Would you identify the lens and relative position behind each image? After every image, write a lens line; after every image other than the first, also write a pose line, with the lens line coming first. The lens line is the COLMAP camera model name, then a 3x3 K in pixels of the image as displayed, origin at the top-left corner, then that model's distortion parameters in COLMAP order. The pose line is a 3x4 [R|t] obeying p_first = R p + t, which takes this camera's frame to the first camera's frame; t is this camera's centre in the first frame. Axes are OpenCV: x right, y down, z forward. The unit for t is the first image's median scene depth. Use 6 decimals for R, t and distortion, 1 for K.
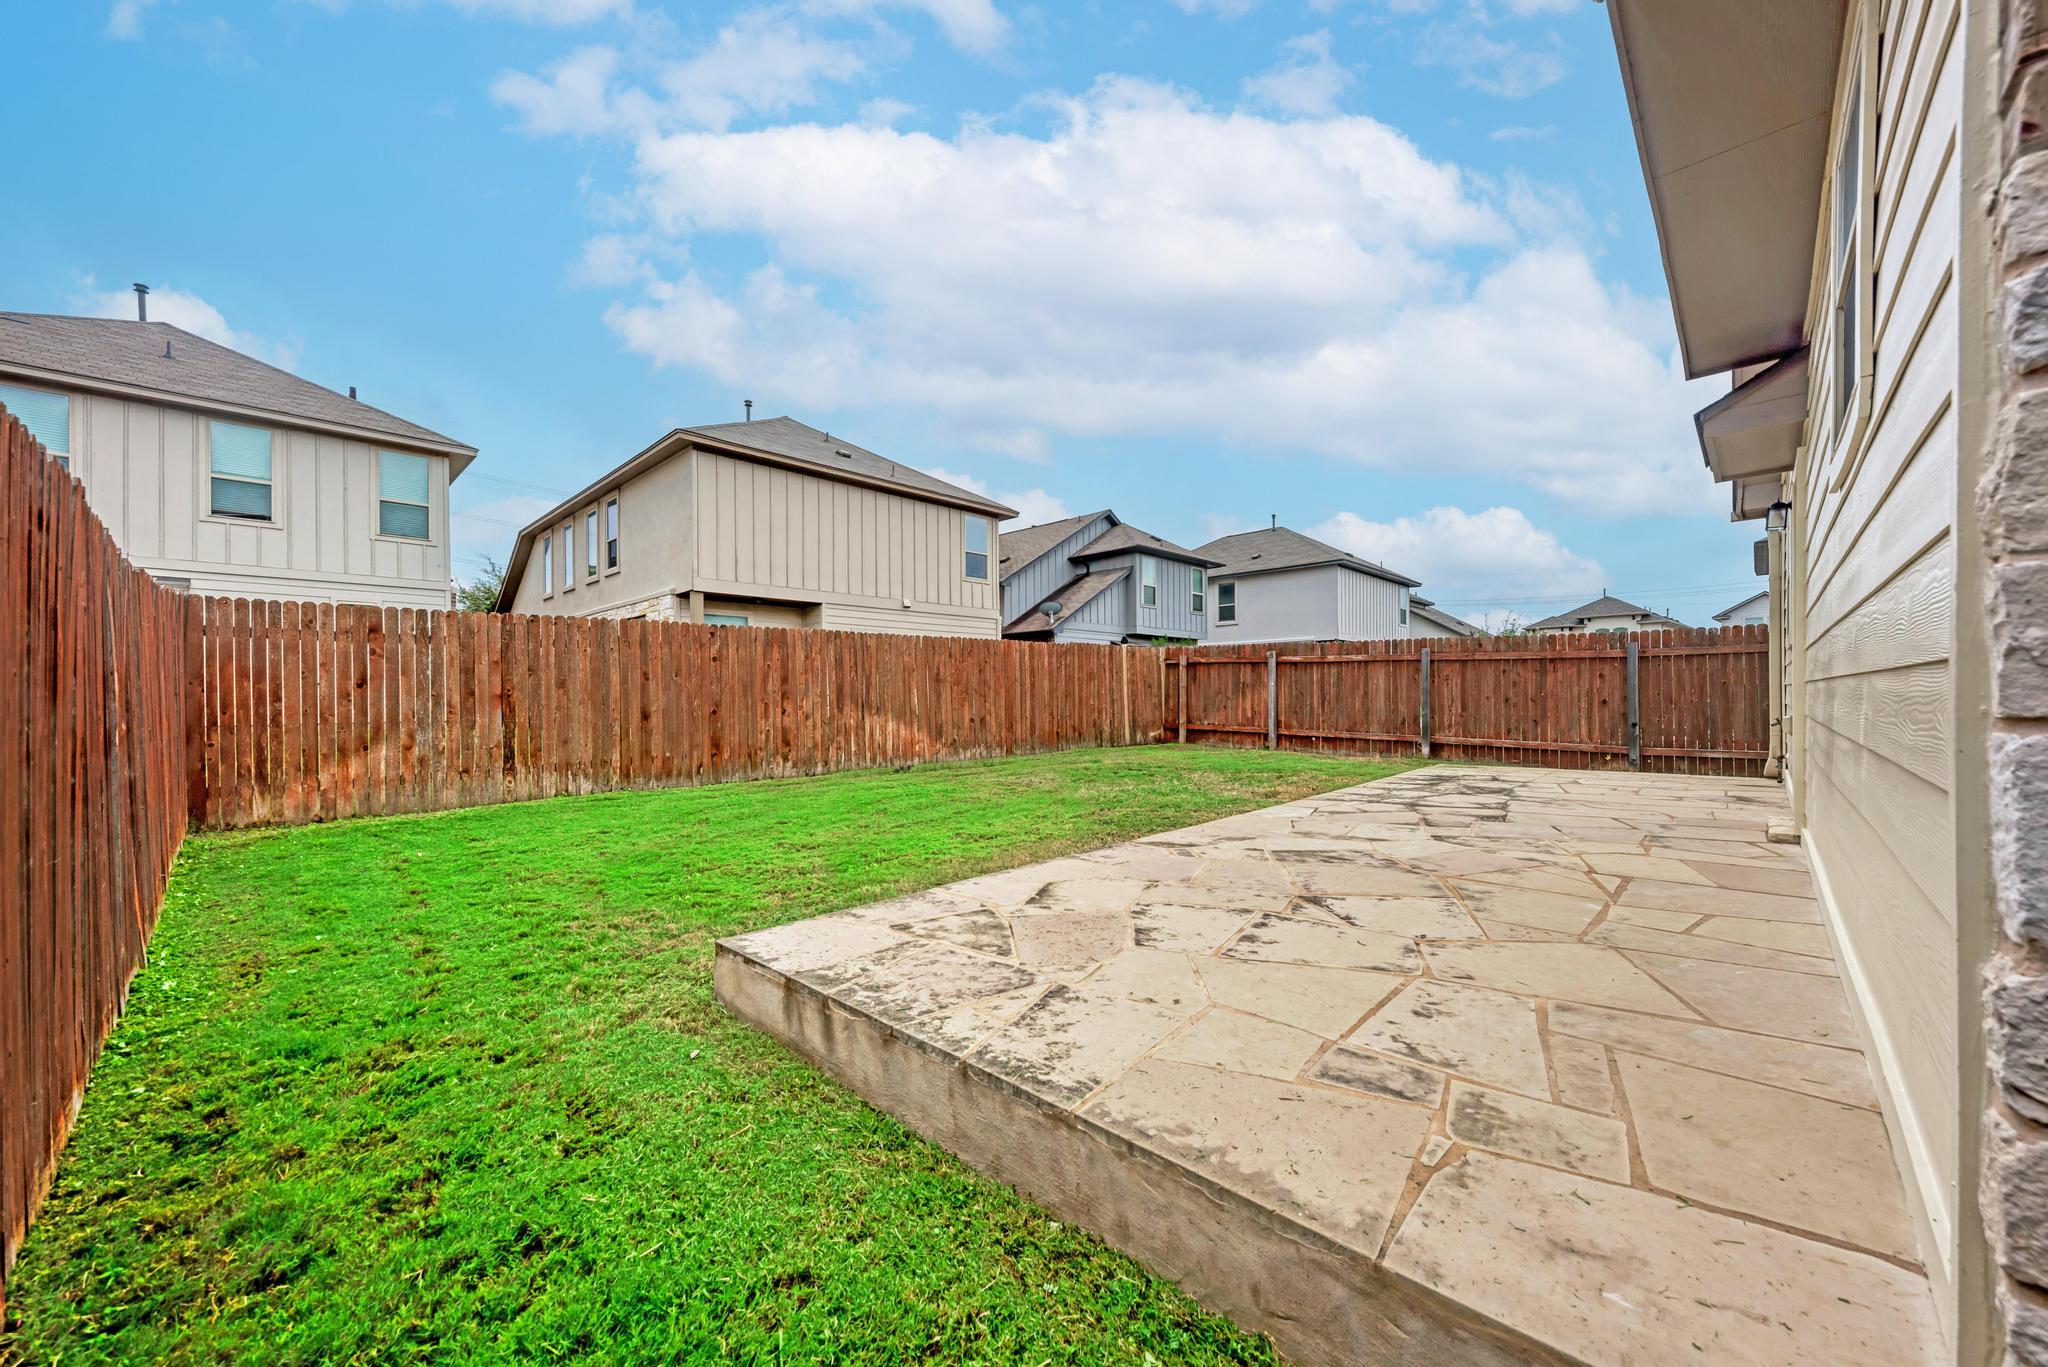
lens RADIAL K [[724.8, 0, 1037.4], [0, 724.8, 692.4], [0, 0, 1]] dist [0.000384, -0.000354]
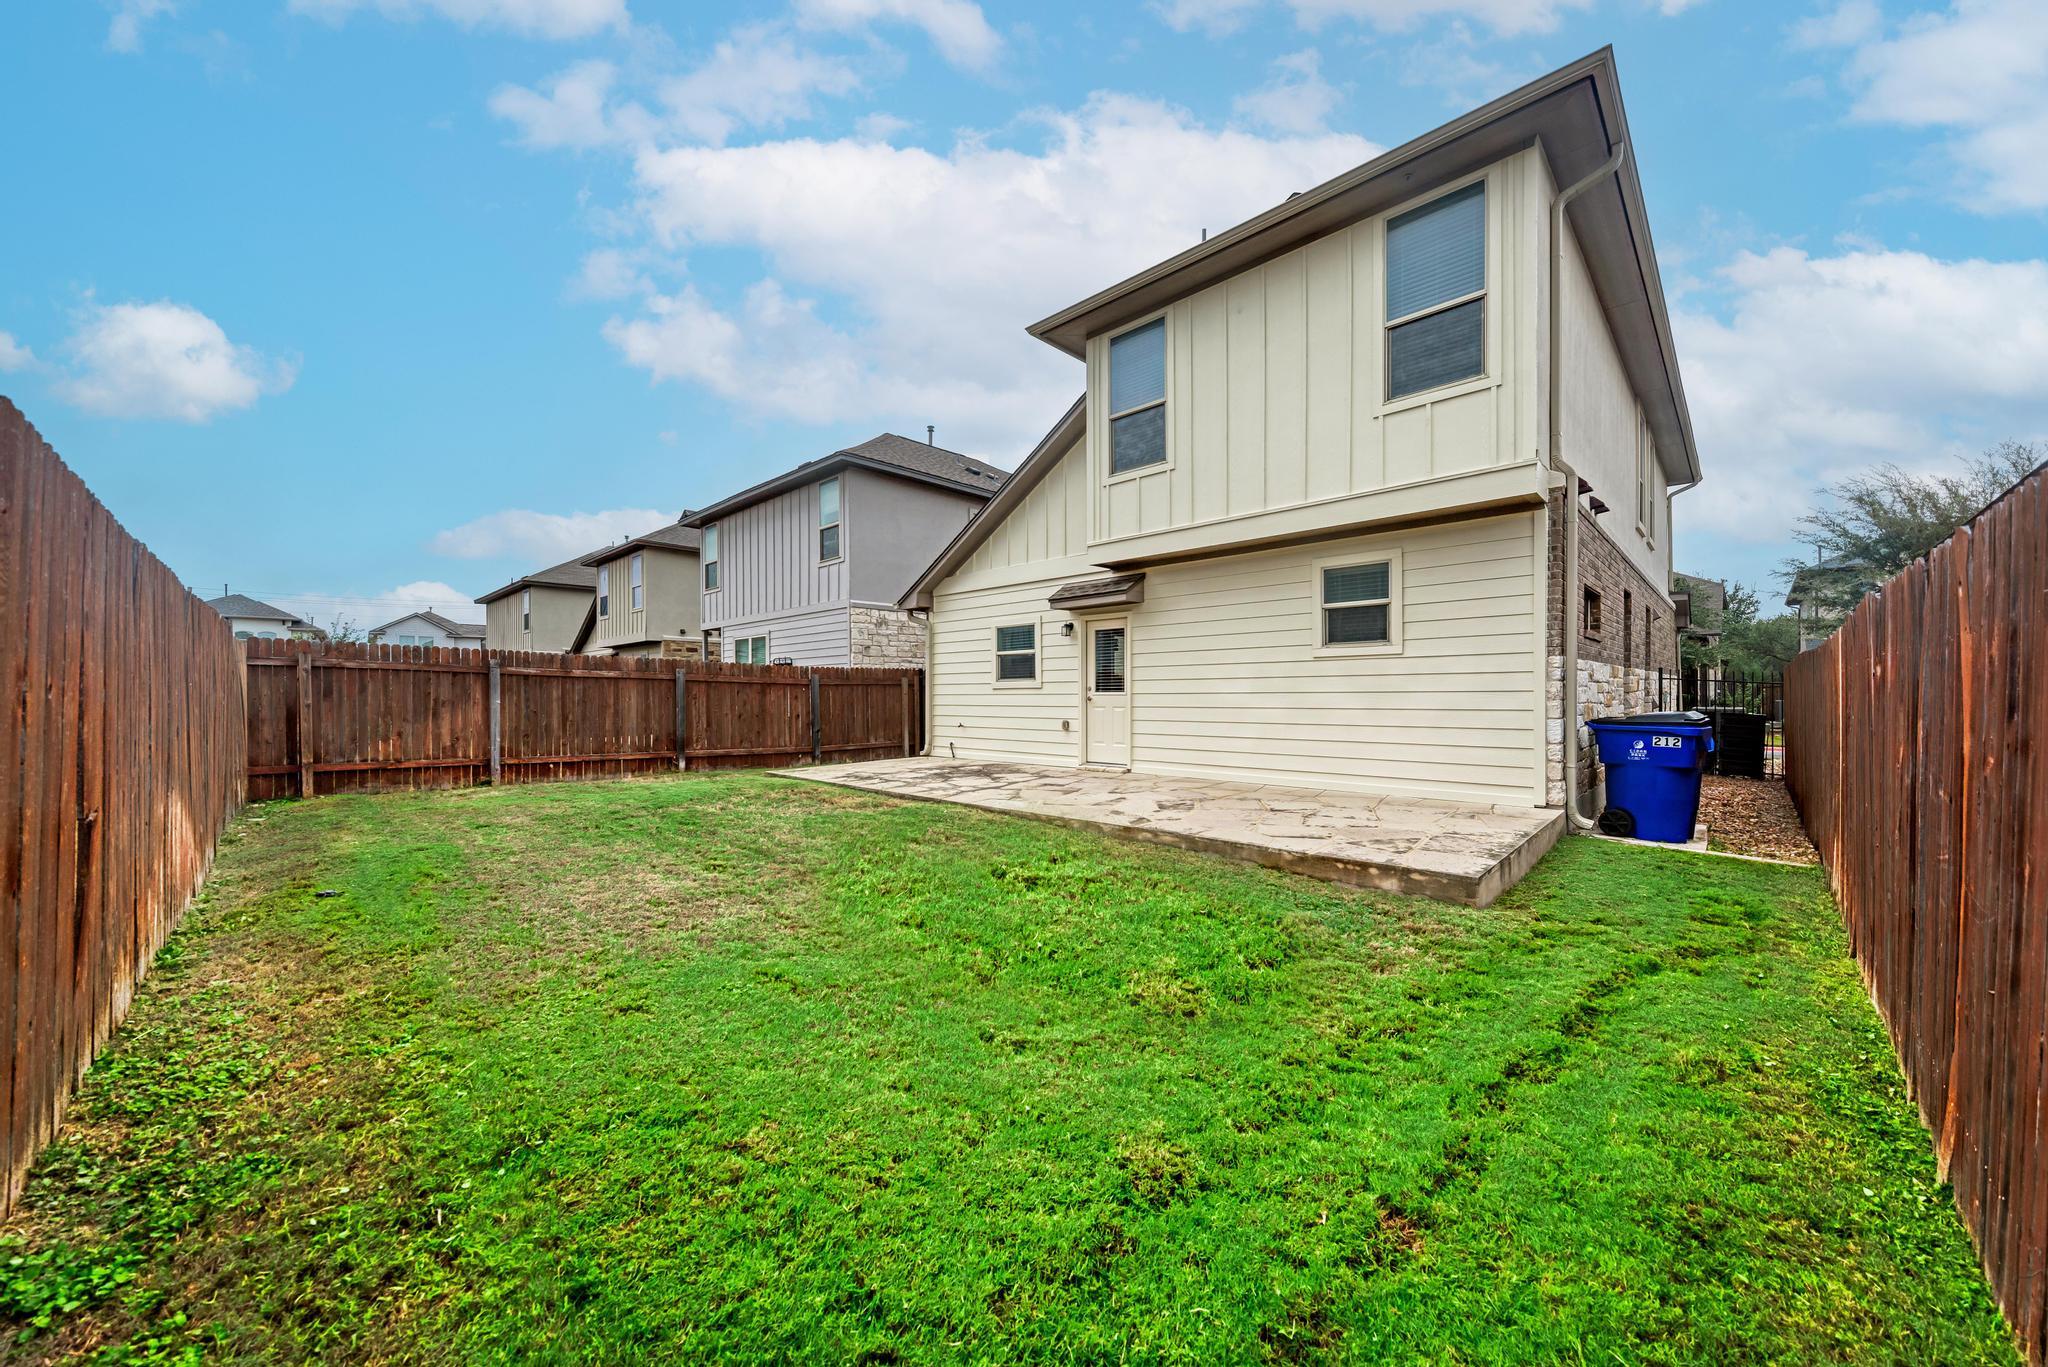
lens RADIAL K [[724.8, 0, 1023.0], [0, 724.8, 696.7], [0, 0, 1]] dist [0.000384, -0.000354]
pose [[-0.011567, 0.007962, 0.999901, -0.499359], [0.003377, 0.999963, -0.007923, -0.009059], [-0.999927, 0.003285, -0.011593, 0.467849]]
